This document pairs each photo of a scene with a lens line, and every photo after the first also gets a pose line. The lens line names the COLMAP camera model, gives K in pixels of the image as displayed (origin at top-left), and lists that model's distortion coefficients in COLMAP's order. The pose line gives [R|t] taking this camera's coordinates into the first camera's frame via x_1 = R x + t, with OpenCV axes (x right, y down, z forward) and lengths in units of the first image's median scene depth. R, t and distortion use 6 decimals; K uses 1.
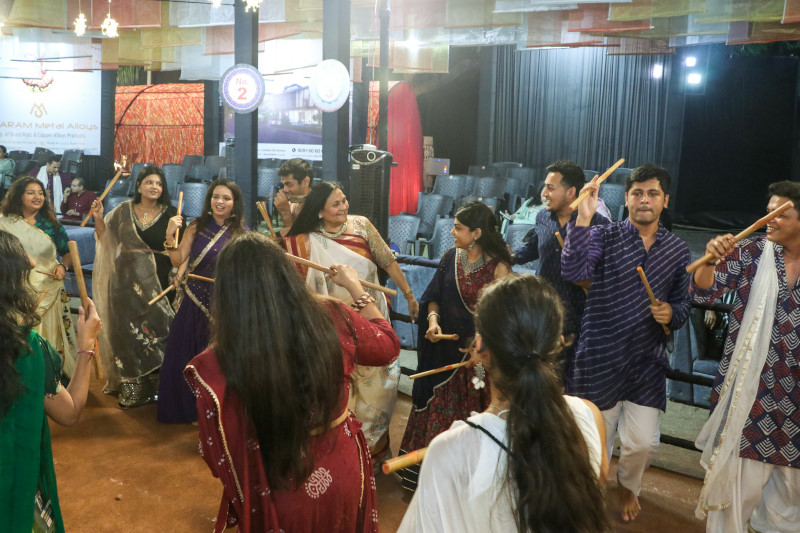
lens RADIAL K [[672.6, 0, 400.9], [0, 672.6, 266.6], [0, 0, 1]] dist [-0.142109, 0.076994]
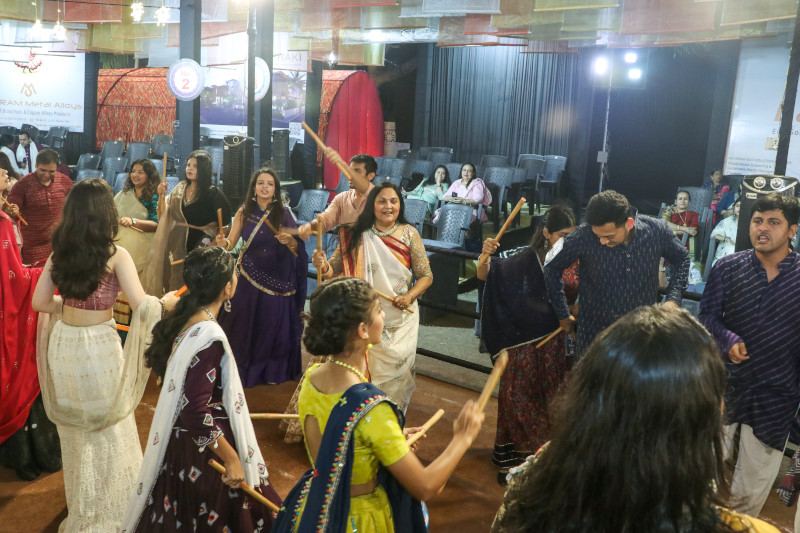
lens RADIAL K [[672.6, 0, 405.3], [0, 672.6, 265.7], [0, 0, 1]] dist [-0.142109, 0.076994]
pose [[0.999595, 0.028167, -0.004163, 0.114719], [-0.028063, 0.999337, 0.023175, 0.016816], [0.004813, -0.023049, 0.999723, -0.120787]]
